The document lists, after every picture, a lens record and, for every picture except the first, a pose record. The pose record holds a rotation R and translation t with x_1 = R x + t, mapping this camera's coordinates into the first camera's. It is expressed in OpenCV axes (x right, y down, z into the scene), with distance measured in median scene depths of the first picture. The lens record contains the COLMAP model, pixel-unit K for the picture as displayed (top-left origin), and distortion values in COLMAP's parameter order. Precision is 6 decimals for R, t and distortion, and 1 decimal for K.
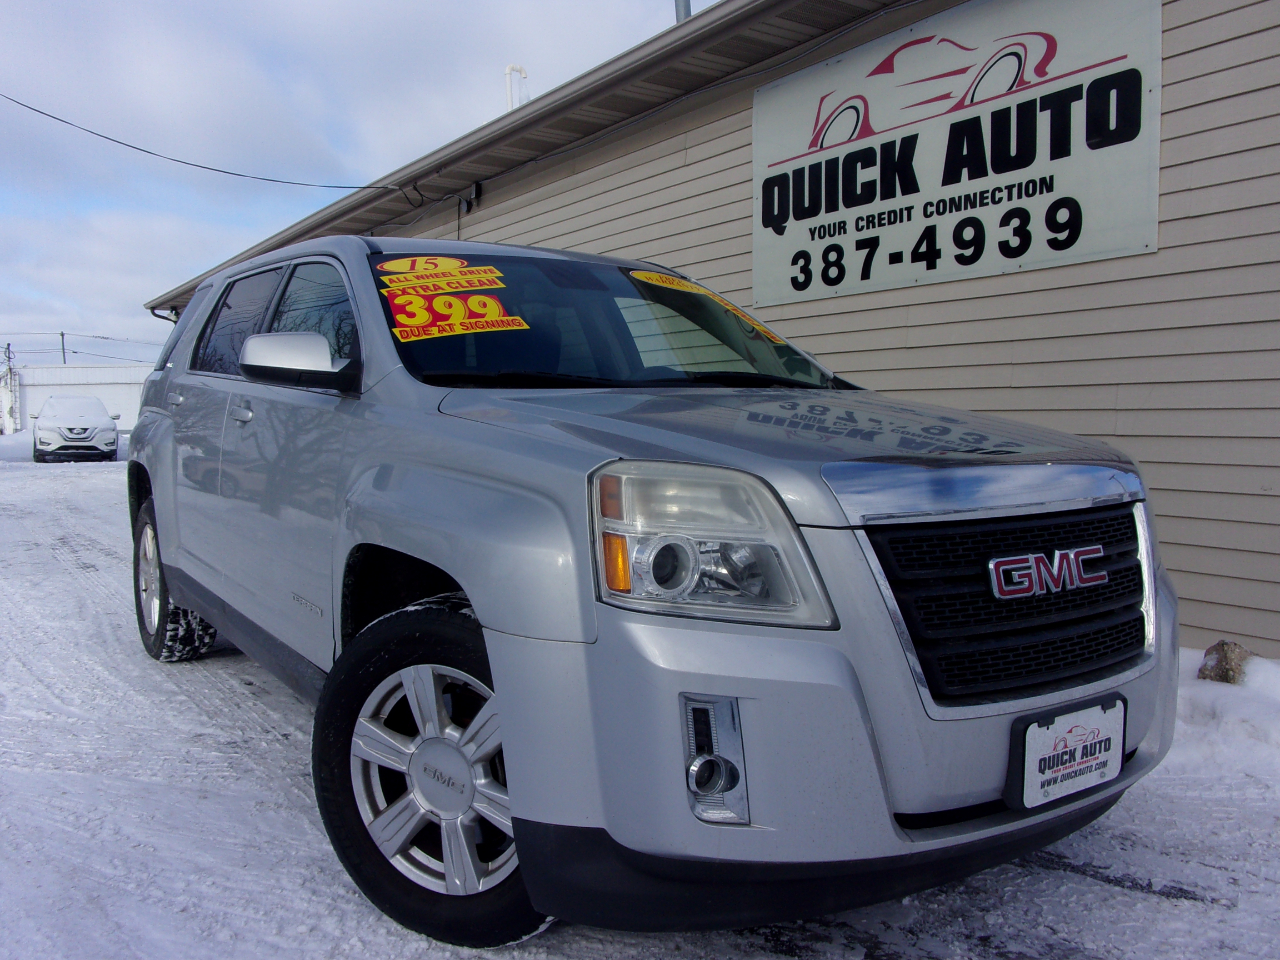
lens RADIAL K [[1112.2, 0, 639.7], [0, 1112.2, 480.9], [0, 0, 1]] dist [0.028468, -0.023675]
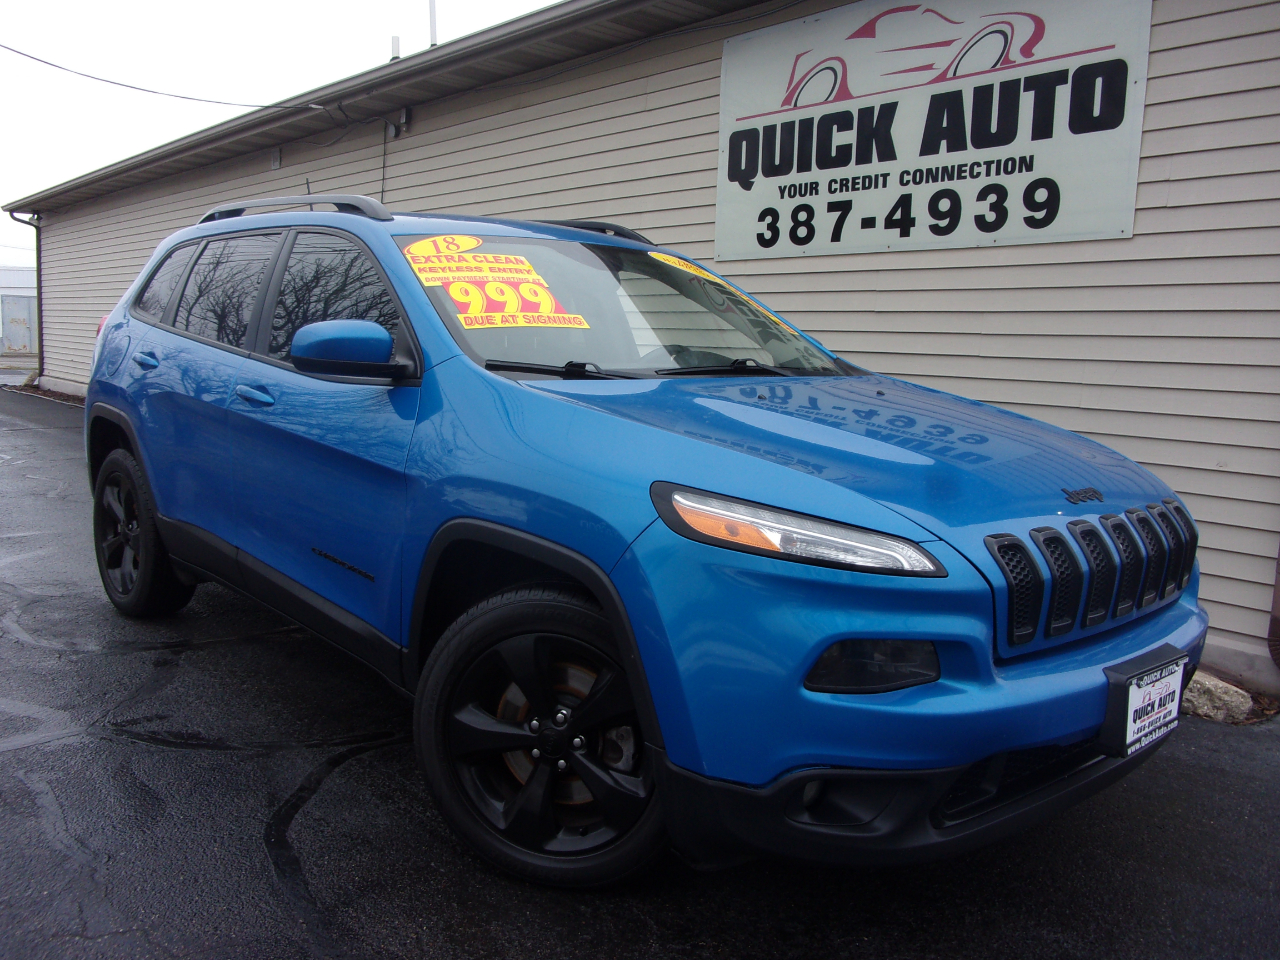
lens RADIAL K [[1112.2, 0, 646.2], [0, 1112.2, 487.5], [0, 0, 1]] dist [0.028468, -0.023675]
pose [[0.991189, 0.020137, 0.130919, -0.105253], [-0.029546, 0.997086, 0.070328, -0.023425], [-0.129121, -0.073576, 0.988896, -0.008305]]
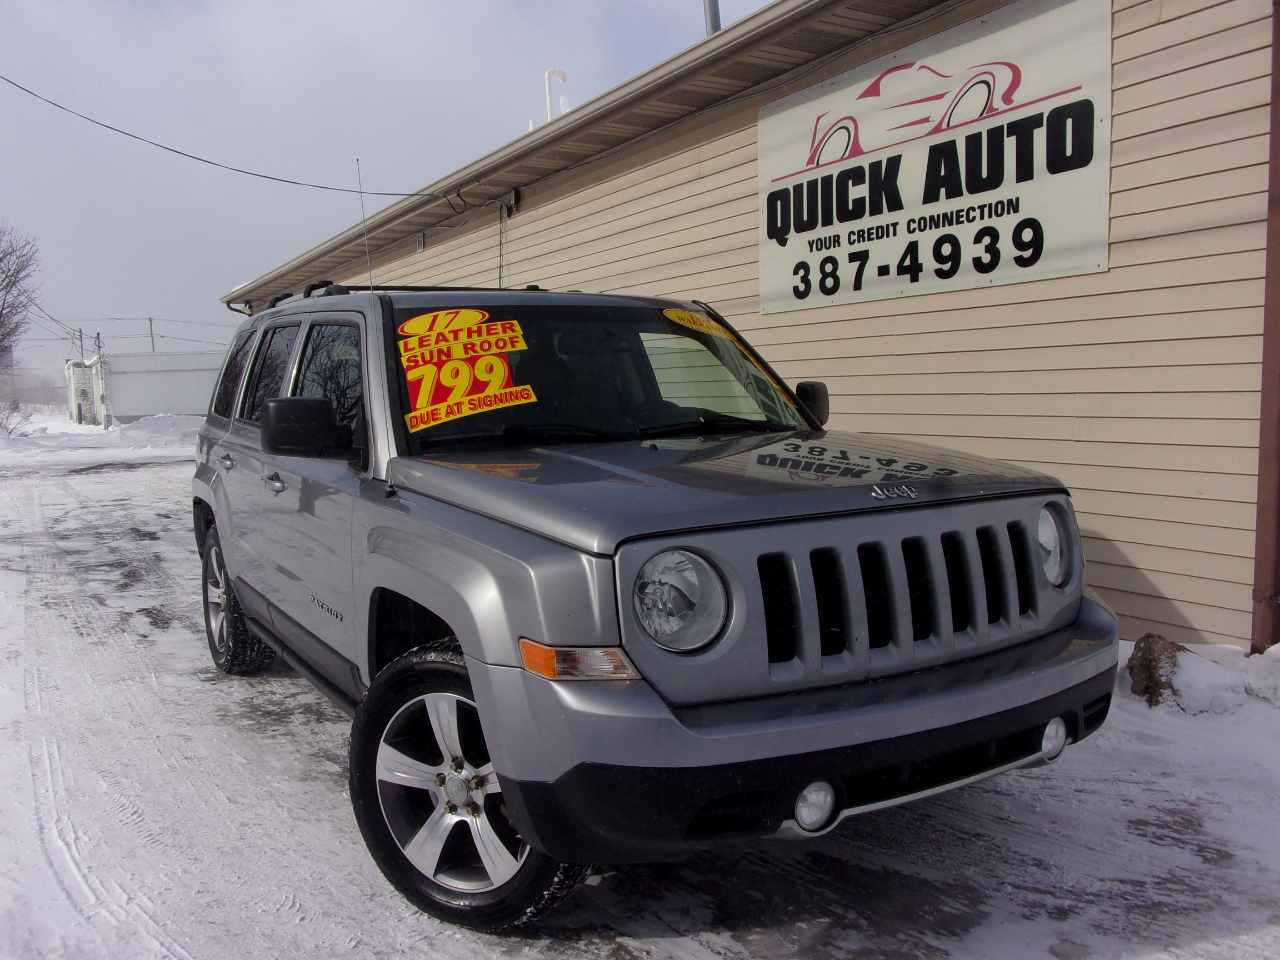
lens RADIAL K [[1112.2, 0, 638.8], [0, 1112.2, 477.5], [0, 0, 1]] dist [0.028468, -0.023675]
pose [[0.997630, -0.008380, -0.068290, 0.068626], [0.009850, 0.999726, 0.021217, -0.027641], [0.068094, -0.021840, 0.997440, -0.085563]]
